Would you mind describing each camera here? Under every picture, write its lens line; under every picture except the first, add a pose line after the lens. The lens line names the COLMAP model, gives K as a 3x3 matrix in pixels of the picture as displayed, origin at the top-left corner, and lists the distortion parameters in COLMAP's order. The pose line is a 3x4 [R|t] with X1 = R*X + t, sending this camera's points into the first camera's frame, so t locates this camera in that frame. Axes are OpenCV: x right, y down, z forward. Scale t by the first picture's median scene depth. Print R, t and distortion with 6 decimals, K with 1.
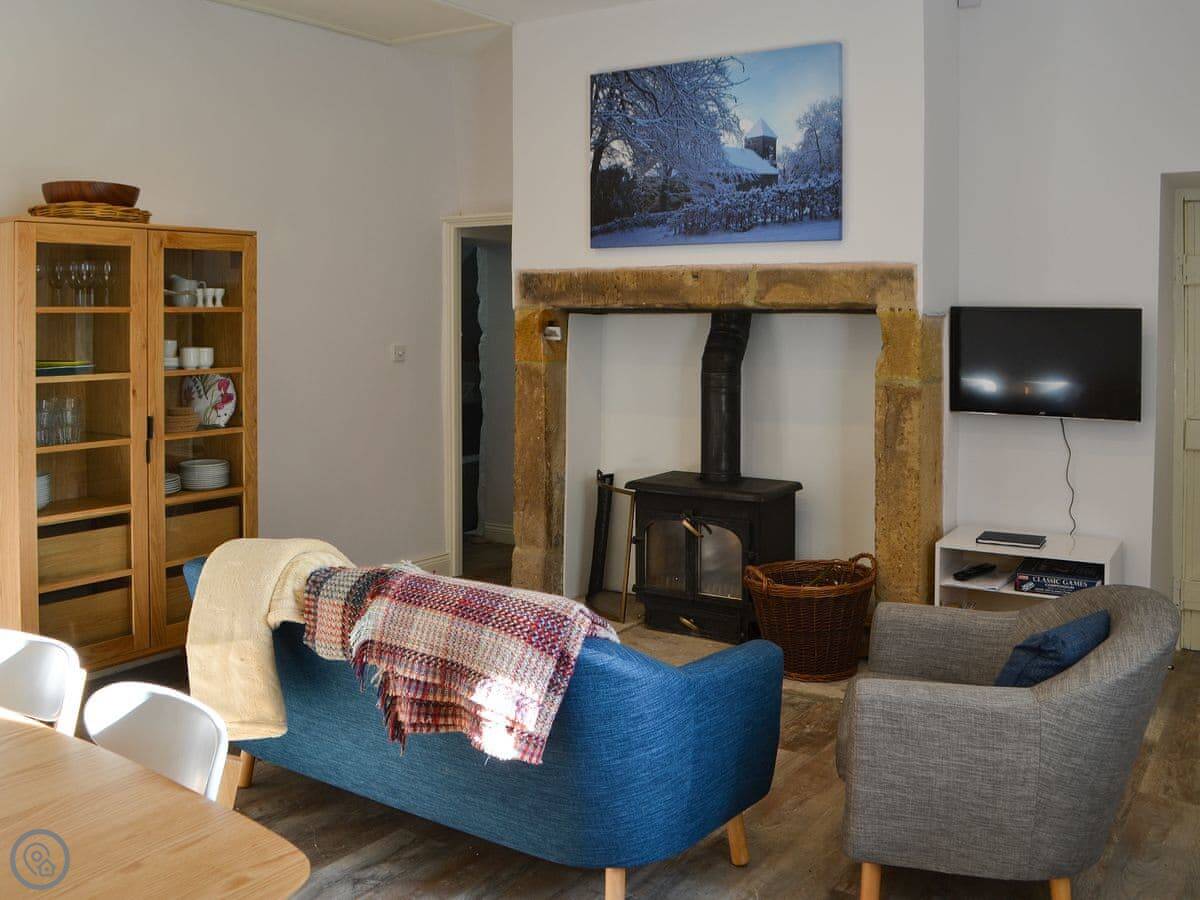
lens RADIAL K [[1578.6, 0, 600.0], [0, 1578.6, 450.0], [0, 0, 1]] dist [-0.137663, -0.058108]
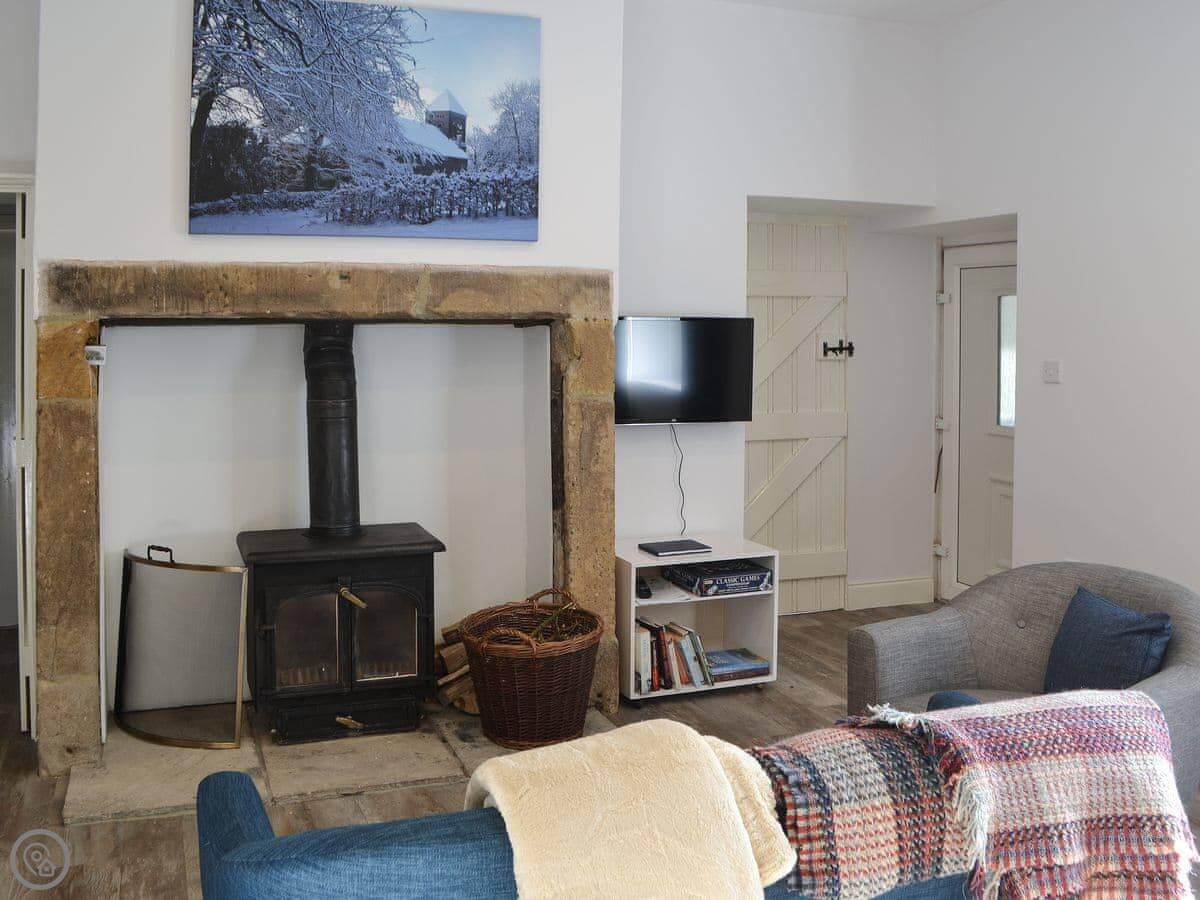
lens RADIAL K [[1578.6, 0, 600.0], [0, 1578.6, 450.0], [0, 0, 1]] dist [-0.137663, -0.058108]
pose [[0.366260, -0.066793, 0.928112, -0.640592], [0.085849, 0.995592, 0.037770, -0.044862], [-0.926544, 0.065844, 0.370380, 0.618715]]
